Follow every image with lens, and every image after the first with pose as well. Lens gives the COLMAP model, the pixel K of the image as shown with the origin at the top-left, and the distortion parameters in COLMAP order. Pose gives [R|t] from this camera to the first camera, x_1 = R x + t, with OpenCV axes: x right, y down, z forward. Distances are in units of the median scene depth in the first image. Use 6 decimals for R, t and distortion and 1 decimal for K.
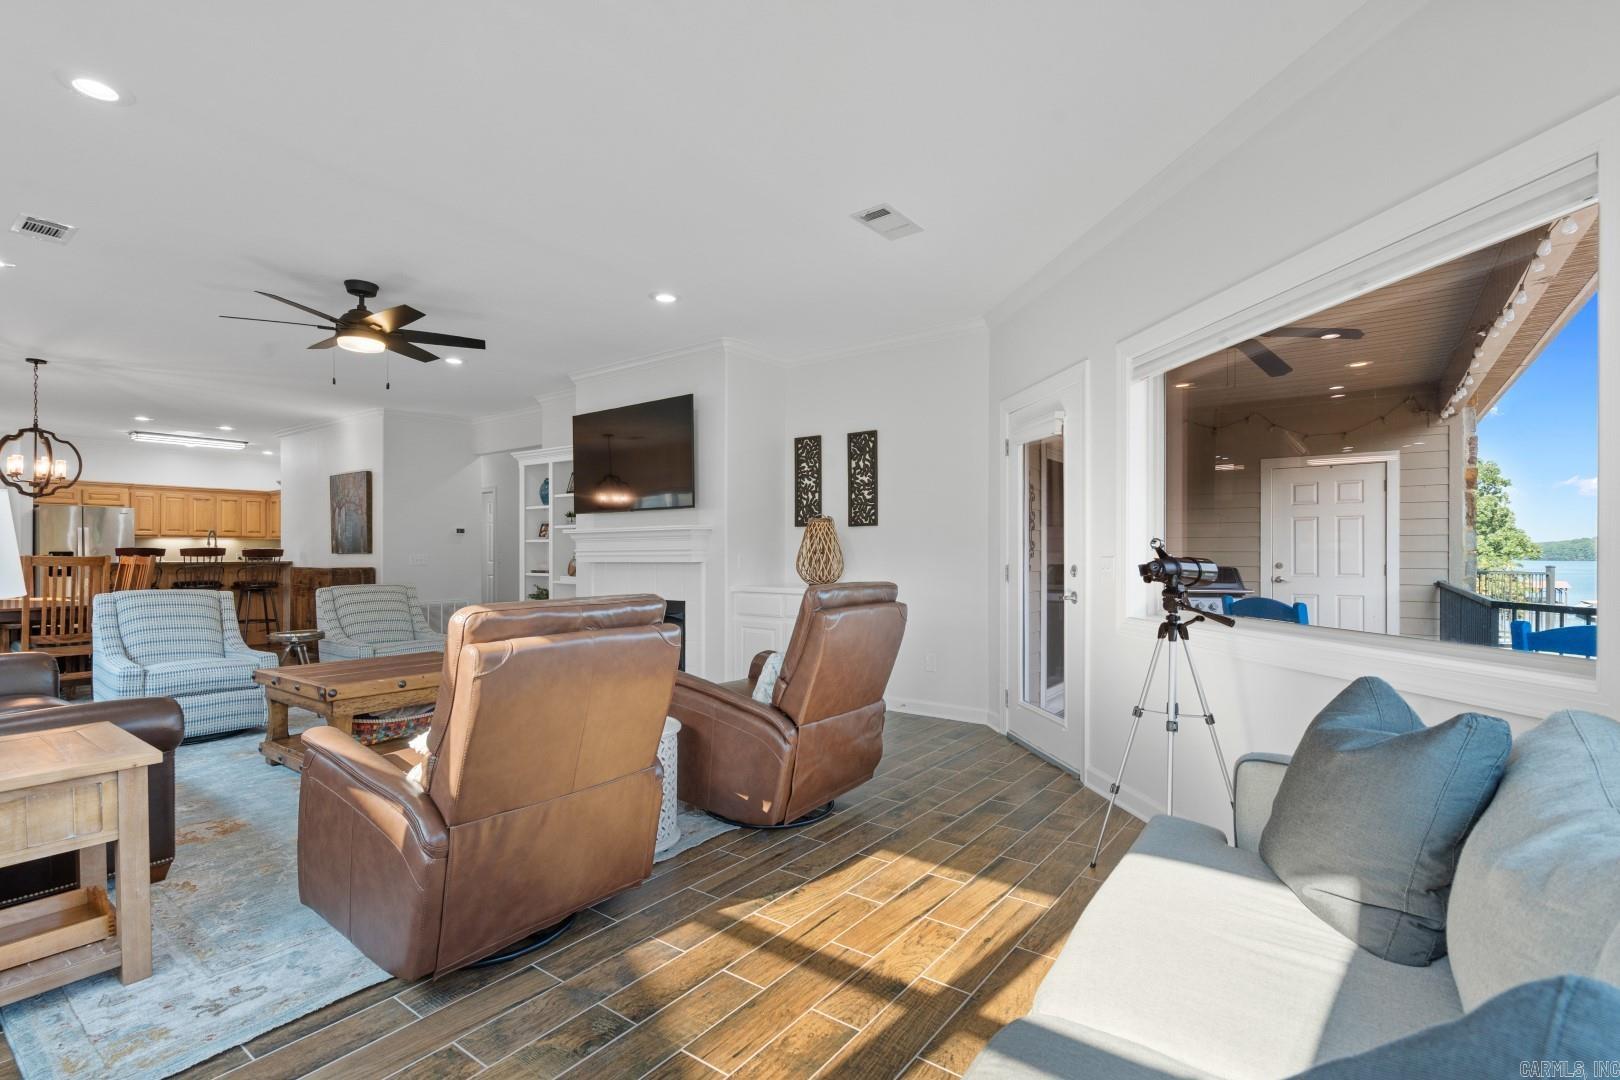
lens RADIAL K [[740.0, 0, 795.6], [0, 740.0, 552.2], [0, 0, 1]] dist [-0.002451, 0.002000]
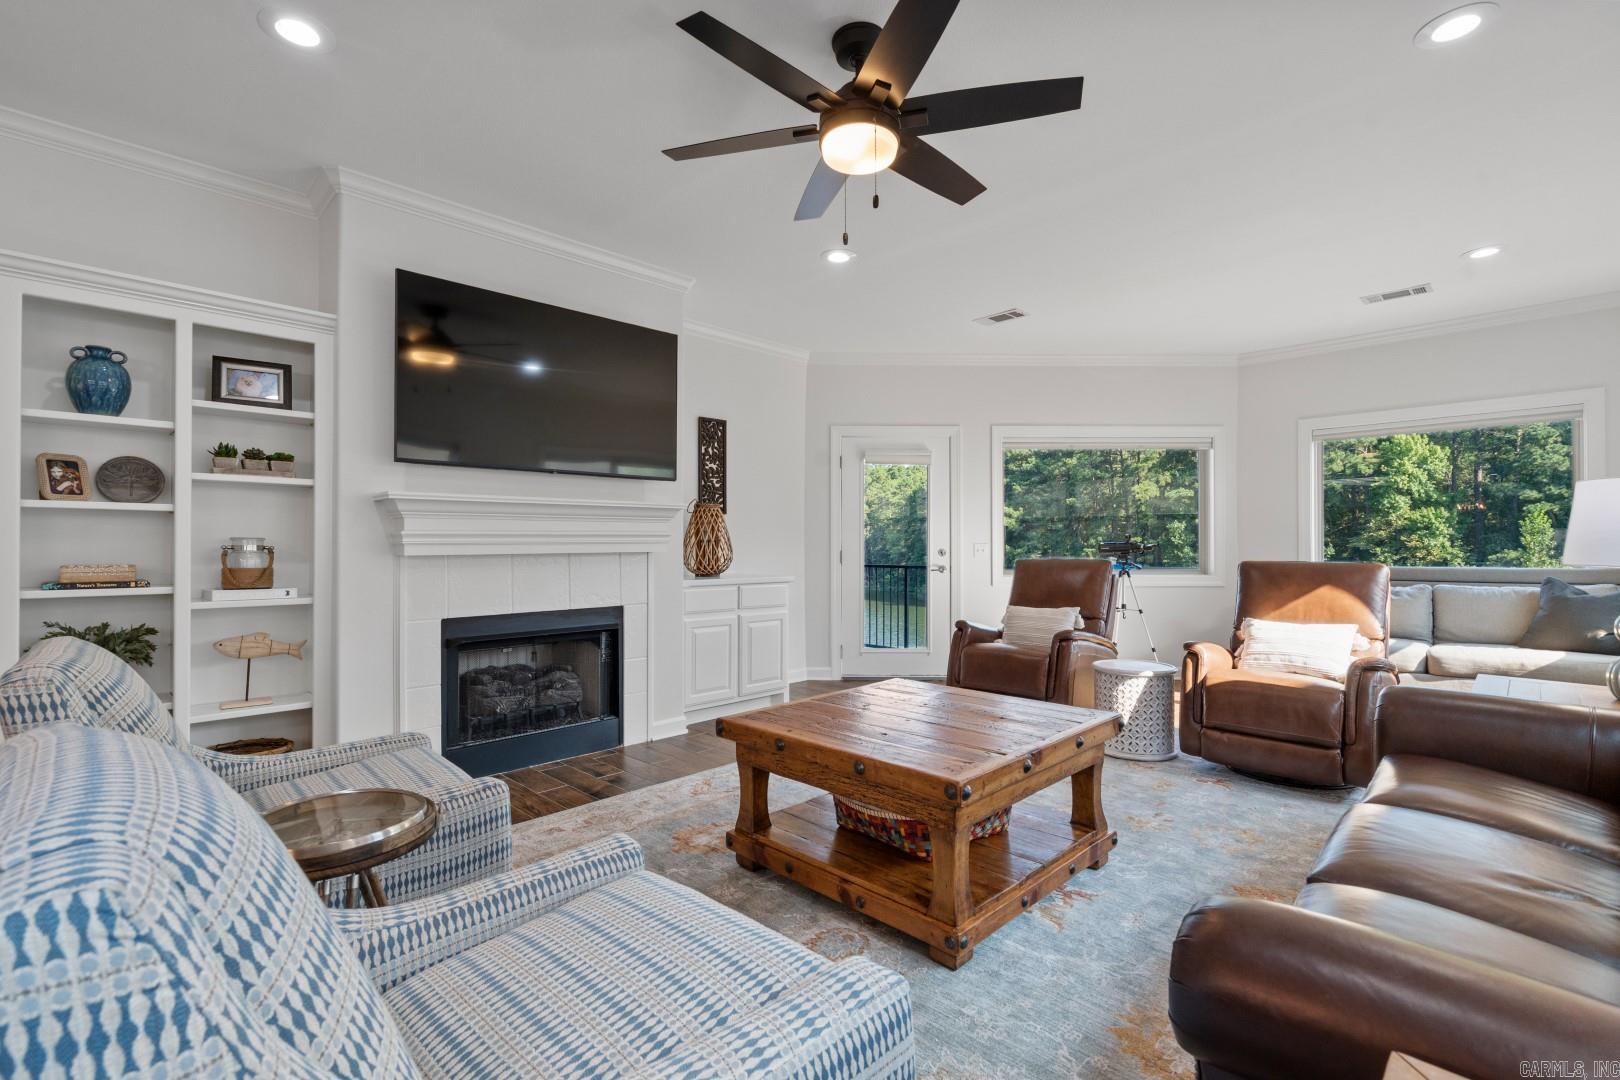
lens RADIAL K [[740.0, 0, 805.4], [0, 740.0, 541.6], [0, 0, 1]] dist [-0.002451, 0.002000]
pose [[0.139361, 0.007374, 0.990214, -0.818696], [0.001373, 0.999970, -0.007640, 0.008617], [-0.990241, 0.002424, 0.139346, 0.698434]]
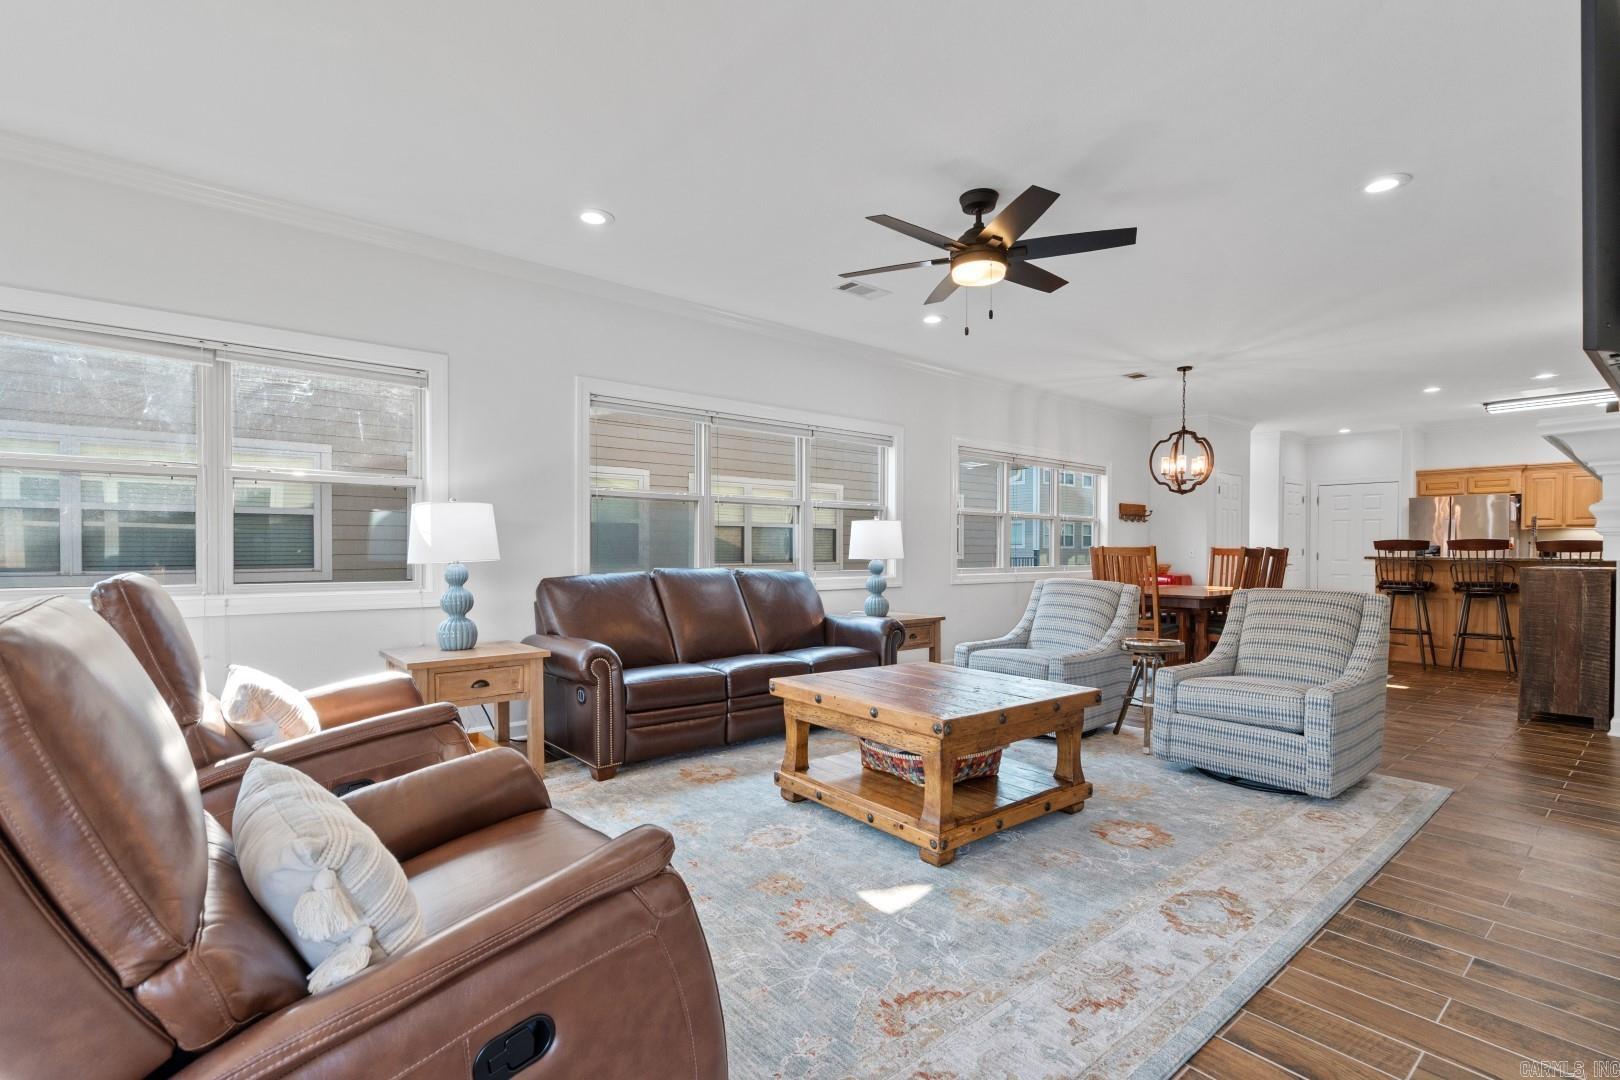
lens RADIAL K [[740.0, 0, 820.8], [0, 740.0, 546.6], [0, 0, 1]] dist [-0.002451, 0.002000]
pose [[-0.216136, -0.003210, -0.976358, 0.155880], [-0.003460, 0.999991, -0.002522, 0.009100], [0.976357, 0.002833, -0.216145, 0.716743]]
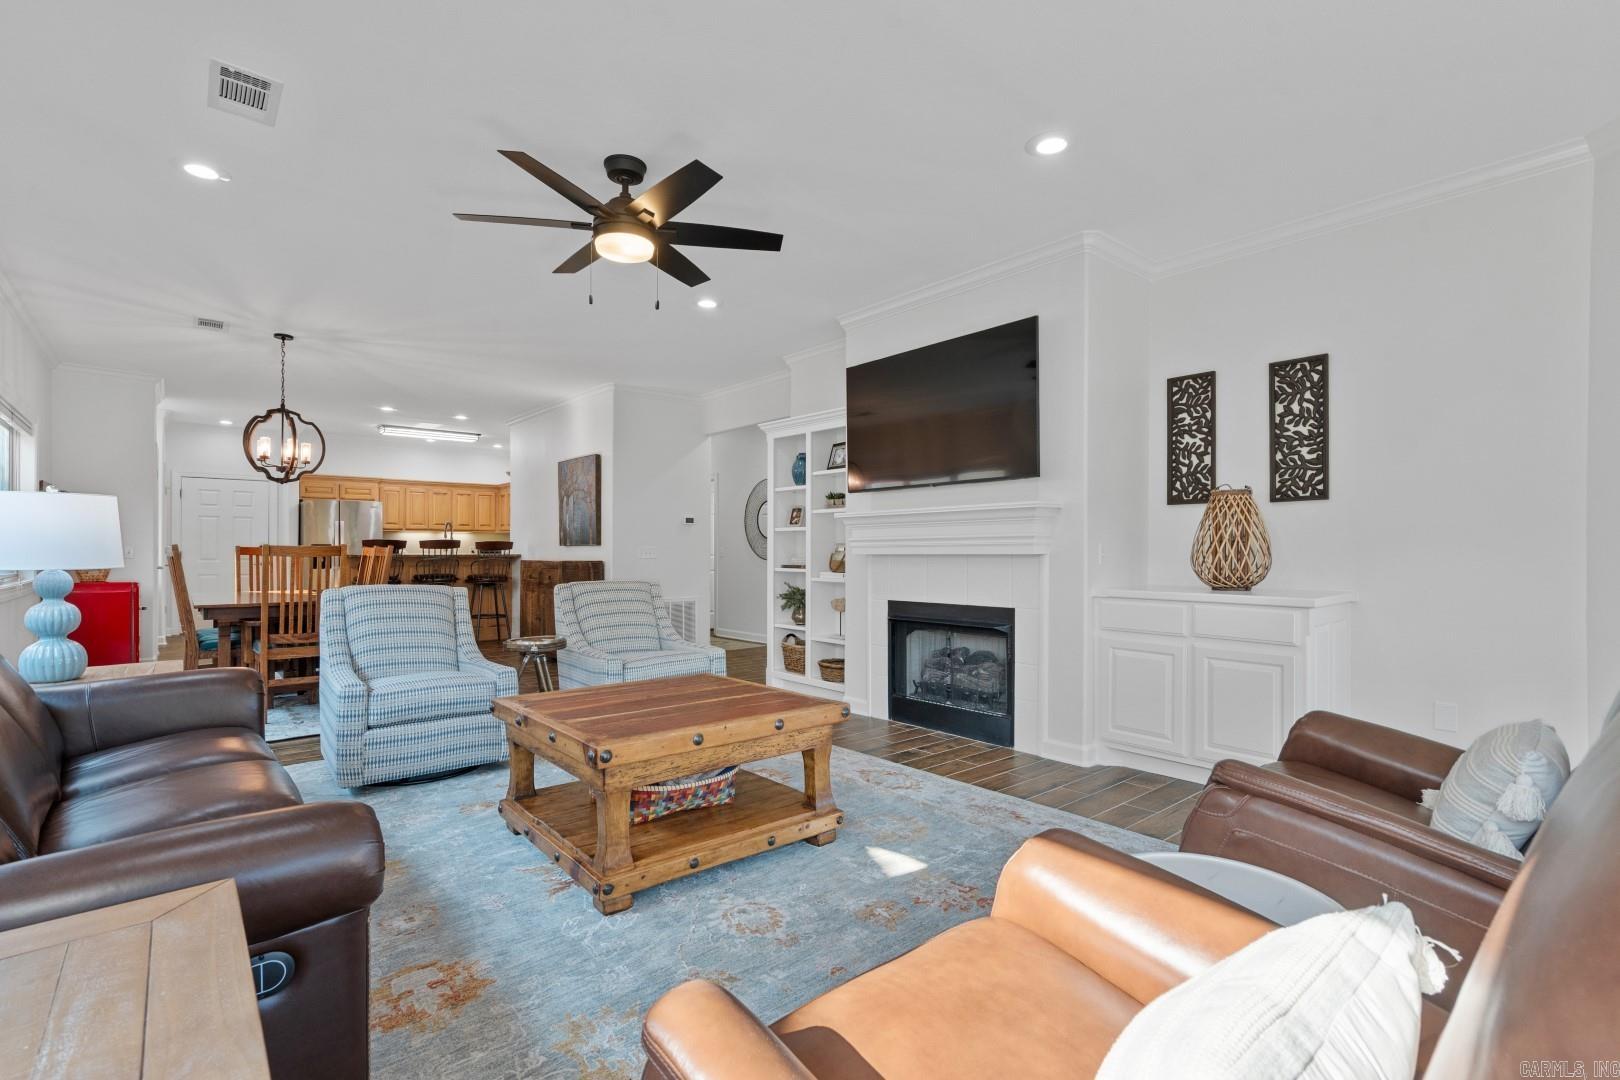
lens RADIAL K [[740.0, 0, 801.6], [0, 740.0, 547.2], [0, 0, 1]] dist [-0.002451, 0.002000]
pose [[0.974748, 0.000868, -0.223307, -0.184155], [-0.001466, 0.999996, -0.002511, 0.008097], [0.223304, 0.002775, 0.974745, 0.240932]]
